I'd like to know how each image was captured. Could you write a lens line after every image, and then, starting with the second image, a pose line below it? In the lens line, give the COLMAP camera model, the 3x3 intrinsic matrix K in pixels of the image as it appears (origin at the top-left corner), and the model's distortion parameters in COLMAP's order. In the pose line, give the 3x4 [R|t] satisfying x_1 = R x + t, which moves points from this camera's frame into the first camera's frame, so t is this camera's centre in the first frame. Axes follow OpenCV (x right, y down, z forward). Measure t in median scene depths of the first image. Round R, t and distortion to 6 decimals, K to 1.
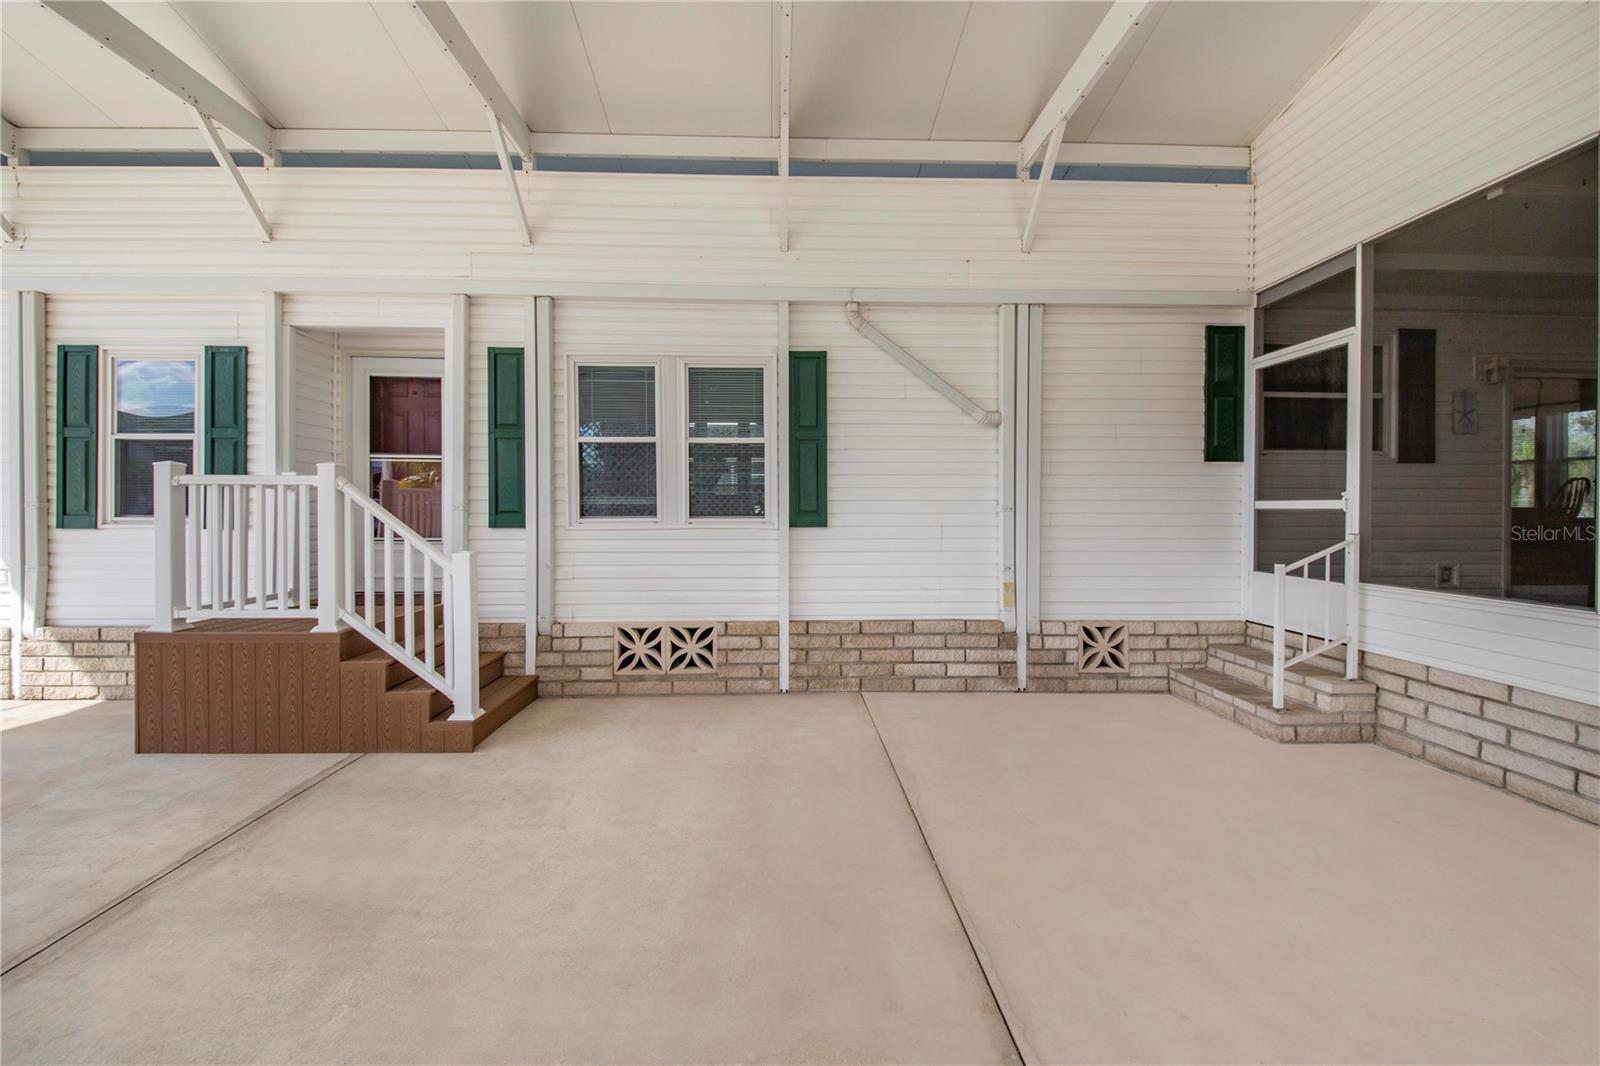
lens RADIAL K [[627.0, 0, 806.5], [0, 627.0, 524.0], [0, 0, 1]] dist [0.008675, -0.005862]
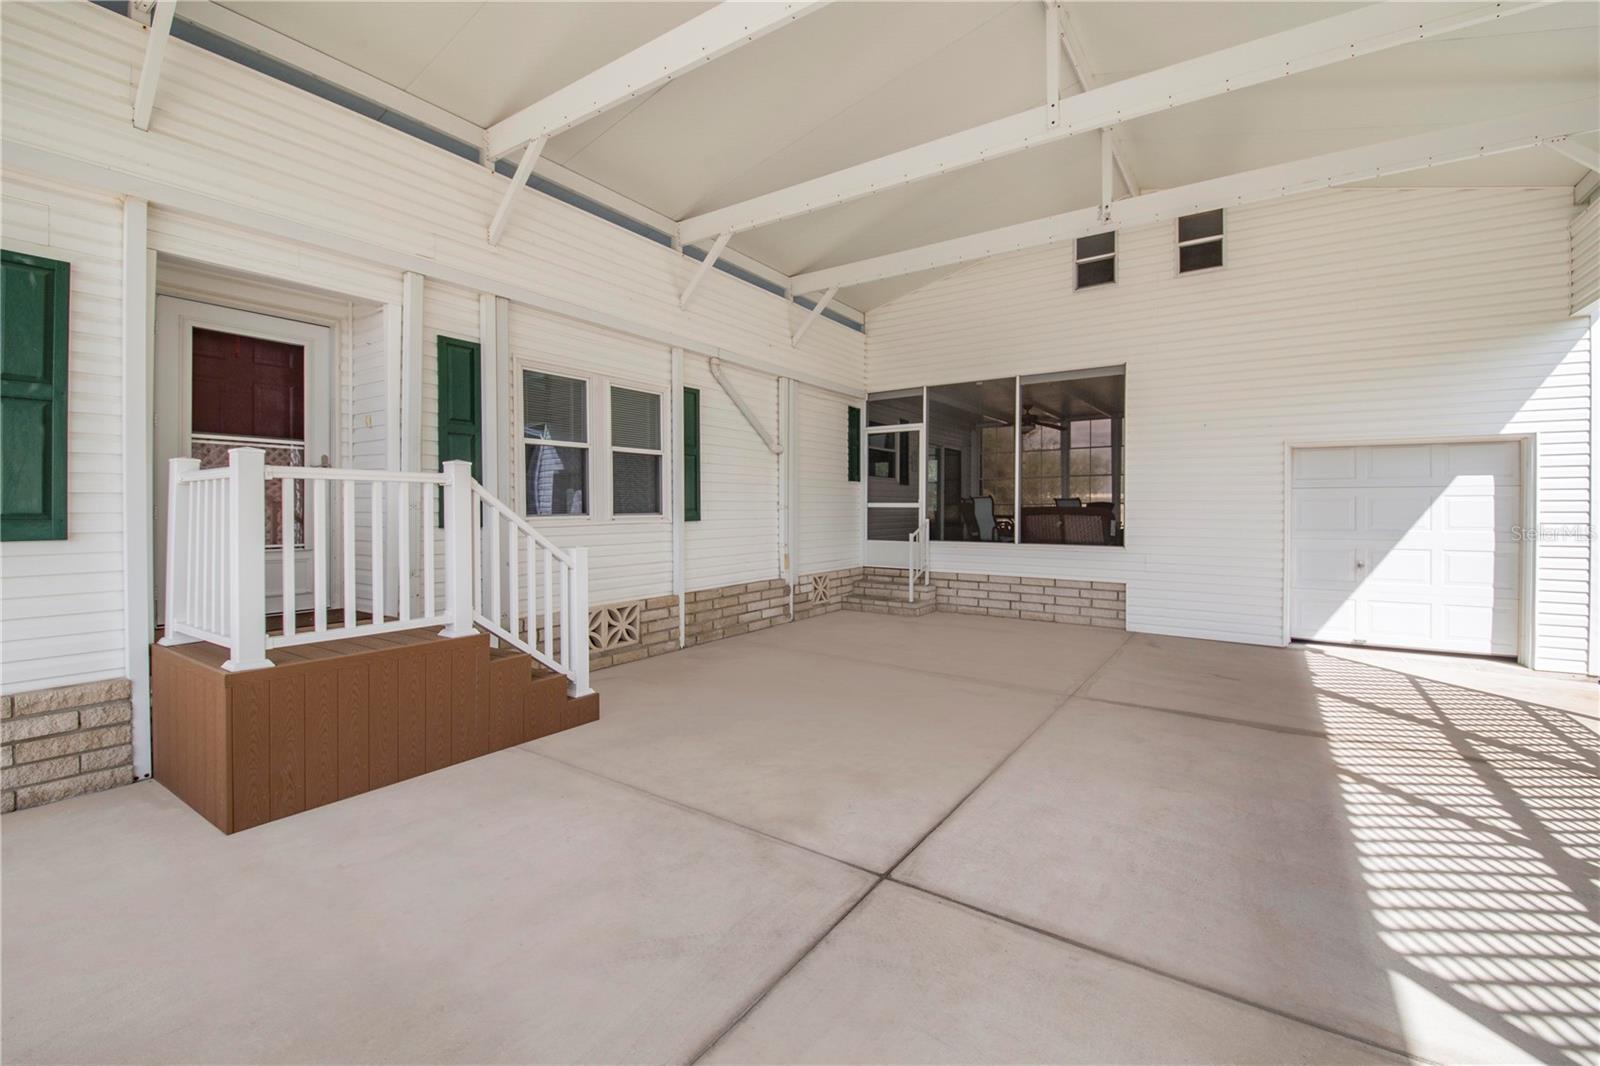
lens RADIAL K [[627.0, 0, 819.2], [0, 627.0, 520.3], [0, 0, 1]] dist [0.008675, -0.005862]
pose [[0.602358, -0.017660, 0.798031, -0.904103], [0.016026, 0.999821, 0.010028, -0.005573], [-0.798065, 0.006749, 0.602533, -0.014238]]
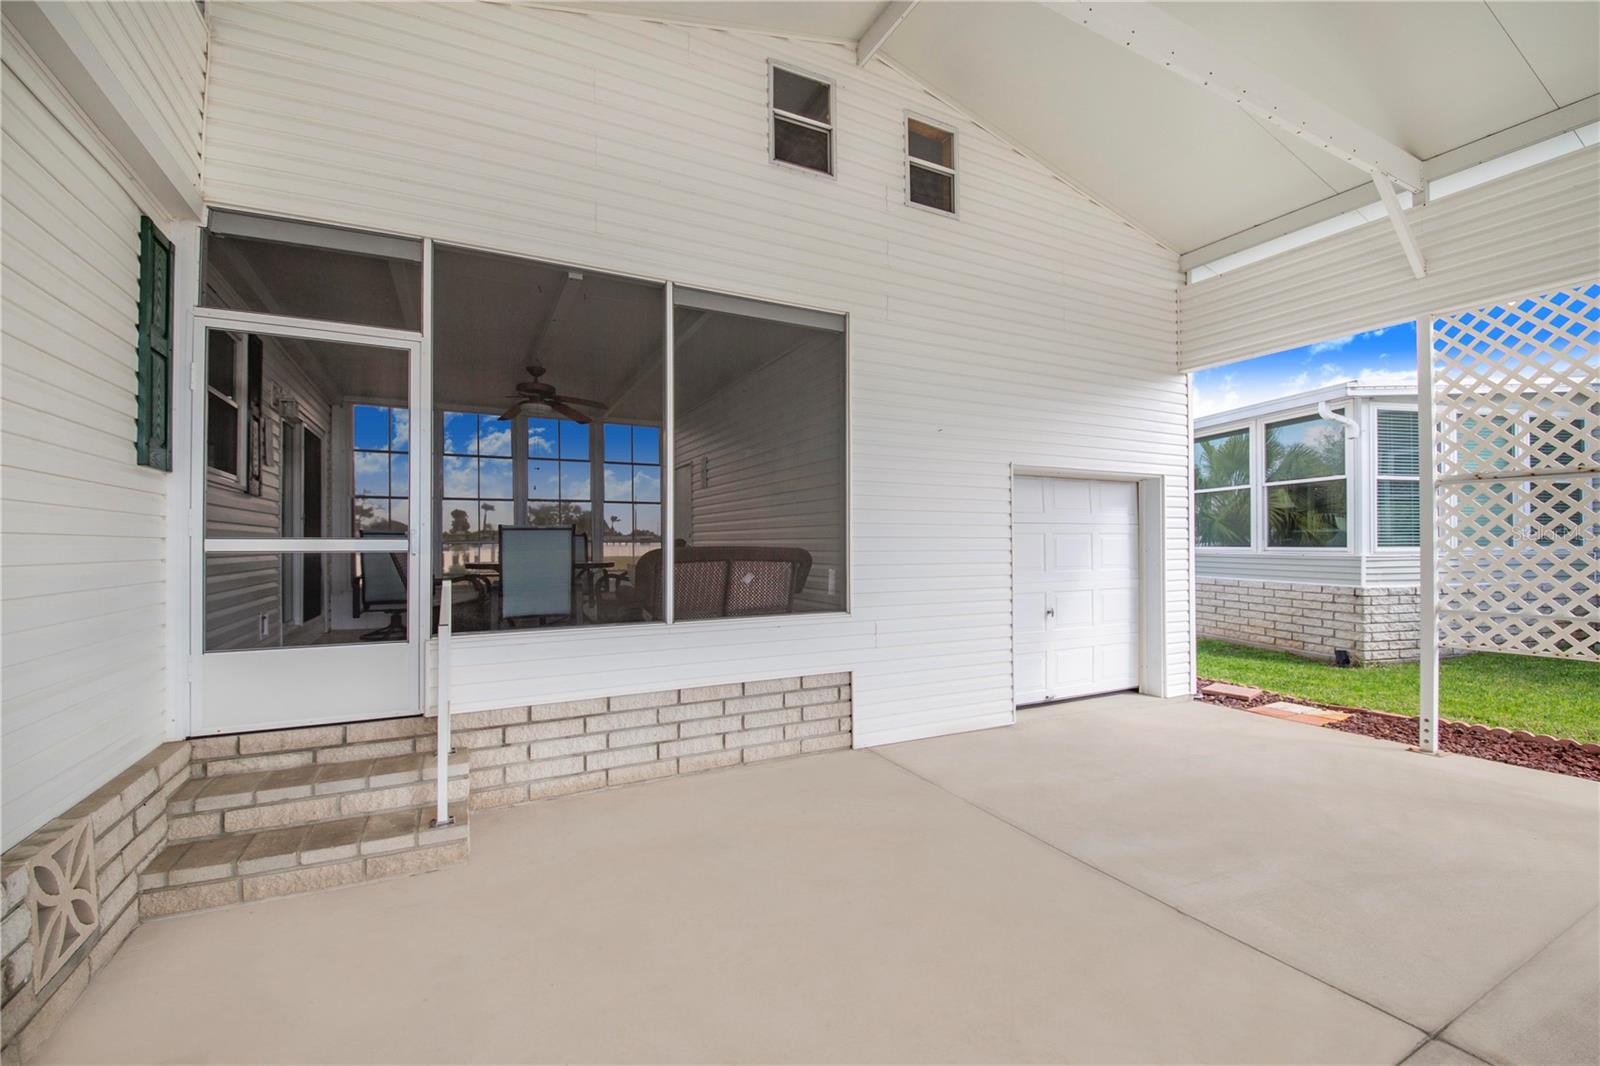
lens RADIAL K [[627.0, 0, 812.1], [0, 627.0, 535.4], [0, 0, 1]] dist [0.008675, -0.005862]
pose [[-0.388621, 0.008436, 0.921359, -0.087330], [0.020699, 0.999786, -0.000423, -0.027935], [-0.921165, 0.018907, -0.388712, 0.714407]]
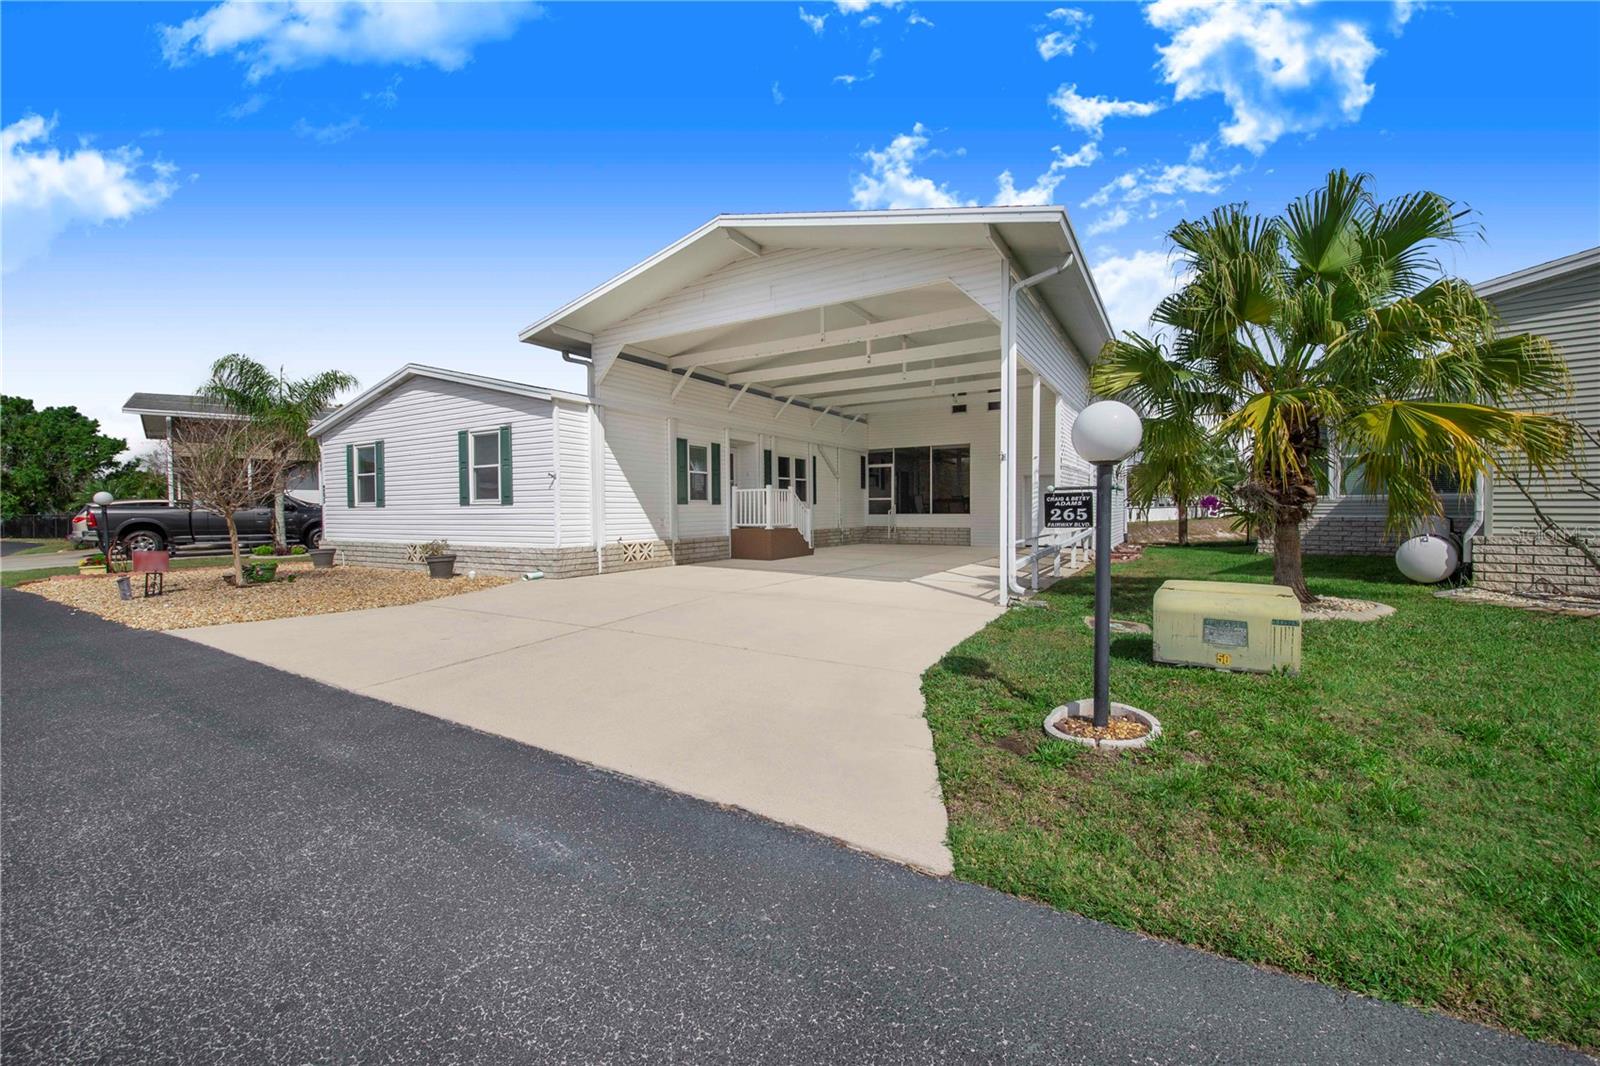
lens RADIAL K [[627.0, 0, 810.6], [0, 627.0, 529.6], [0, 0, 1]] dist [0.008675, -0.005862]
pose [[0.544997, -0.032902, 0.837793, -3.158615], [0.019993, 0.999456, 0.026244, 0.059848], [-0.838200, 0.002447, 0.545358, -1.014283]]
